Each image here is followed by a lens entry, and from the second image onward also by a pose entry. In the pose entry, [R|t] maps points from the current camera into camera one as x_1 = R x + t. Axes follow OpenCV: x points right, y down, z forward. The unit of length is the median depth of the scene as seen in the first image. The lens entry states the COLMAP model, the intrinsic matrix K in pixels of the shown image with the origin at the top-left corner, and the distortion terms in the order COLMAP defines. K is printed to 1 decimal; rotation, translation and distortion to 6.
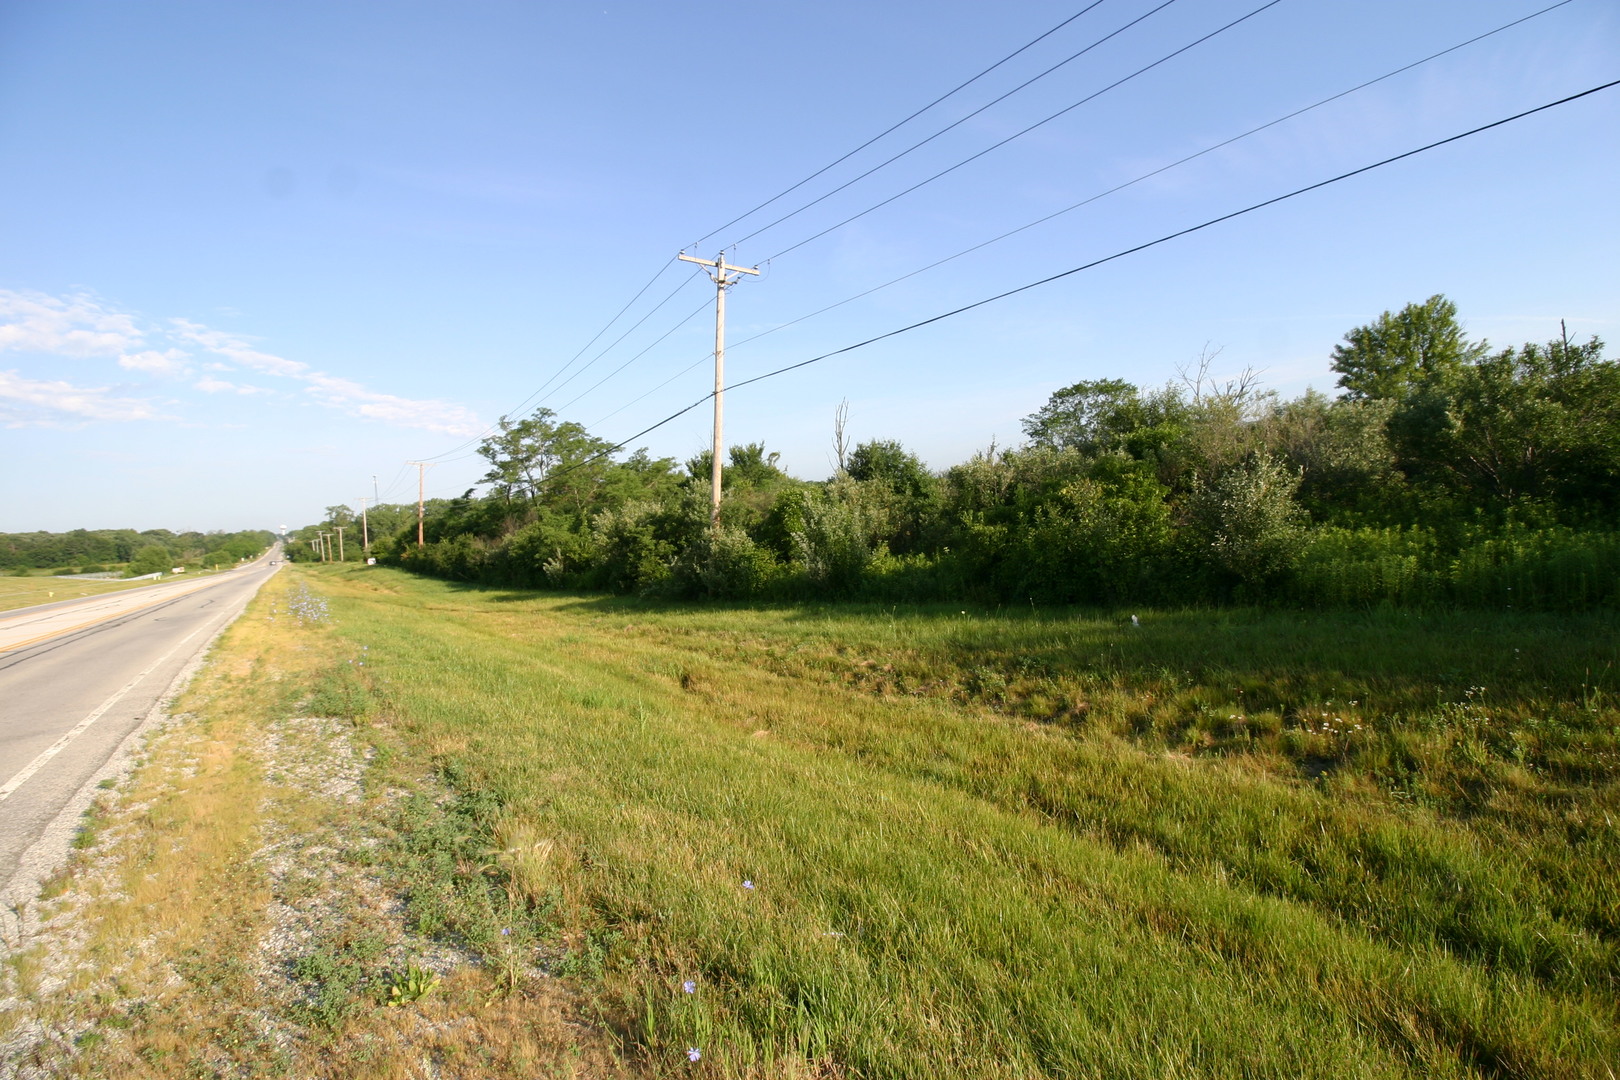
lens RADIAL K [[734.5, 0, 826.5], [0, 734.5, 540.4], [0, 0, 1]] dist [0.003044, -0.014641]
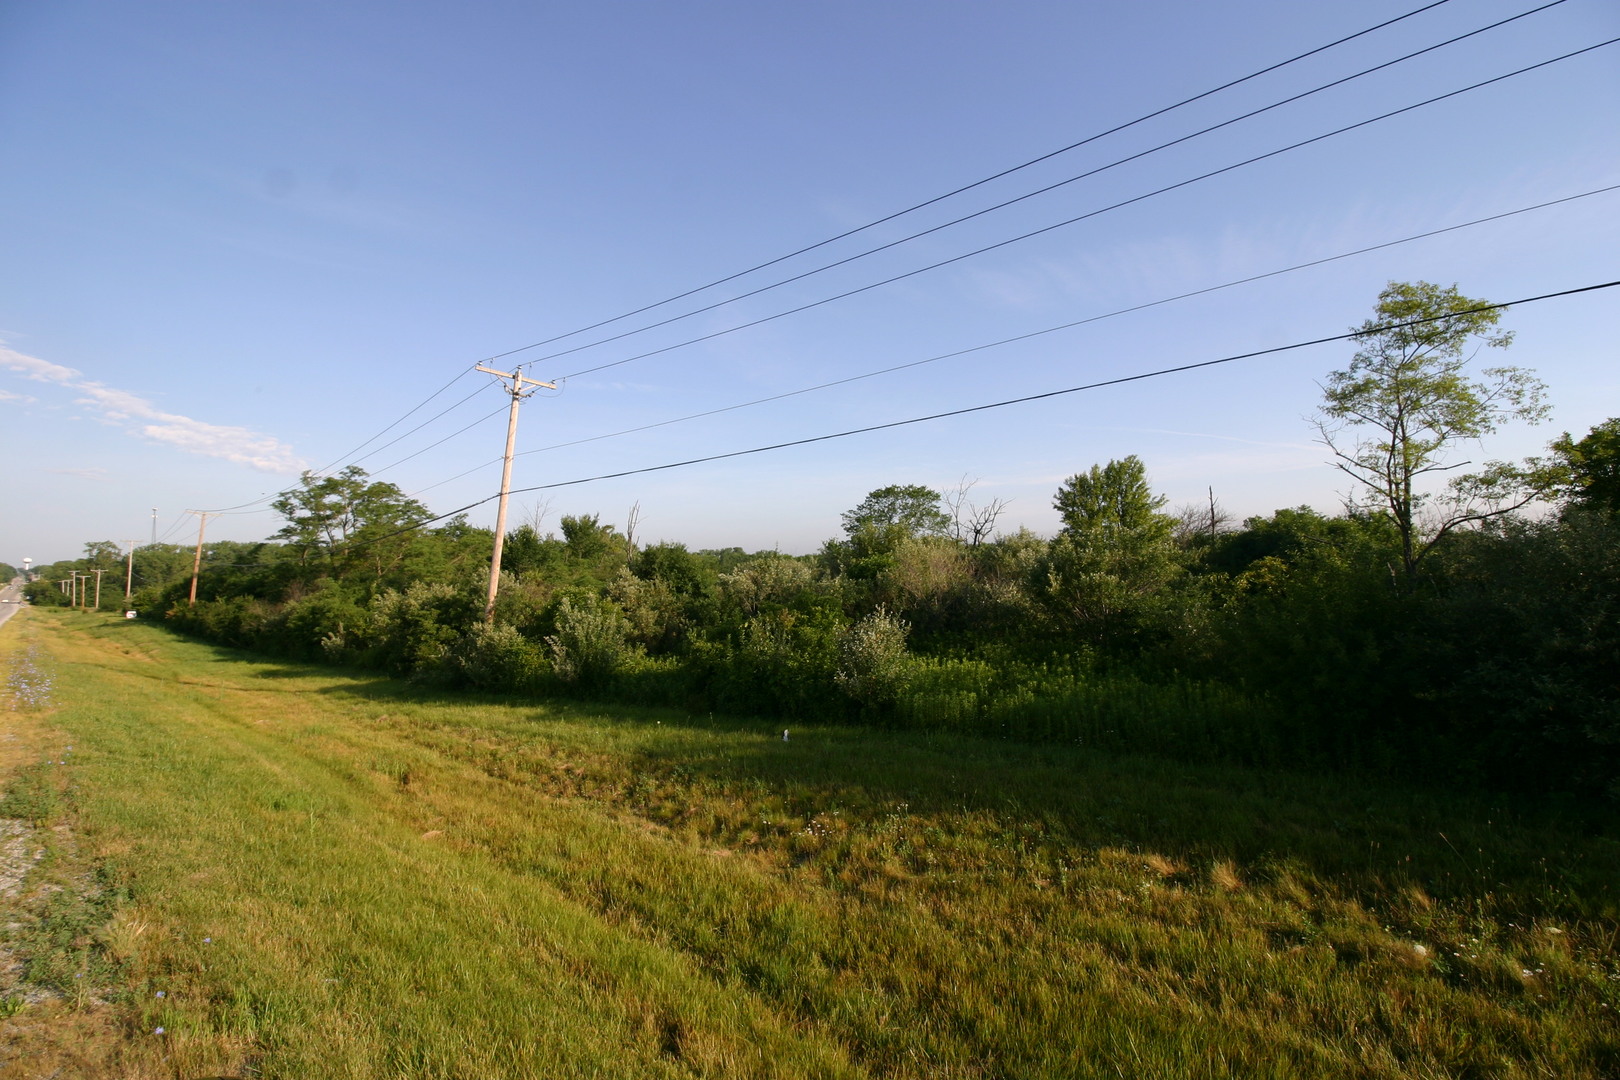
lens RADIAL K [[734.5, 0, 826.5], [0, 734.5, 540.4], [0, 0, 1]] dist [0.003044, -0.014641]
pose [[0.978903, 0.065747, 0.193460, 0.084257], [-0.046725, 0.993758, -0.101298, -0.036277], [-0.198912, 0.090122, 0.975865, -0.101049]]
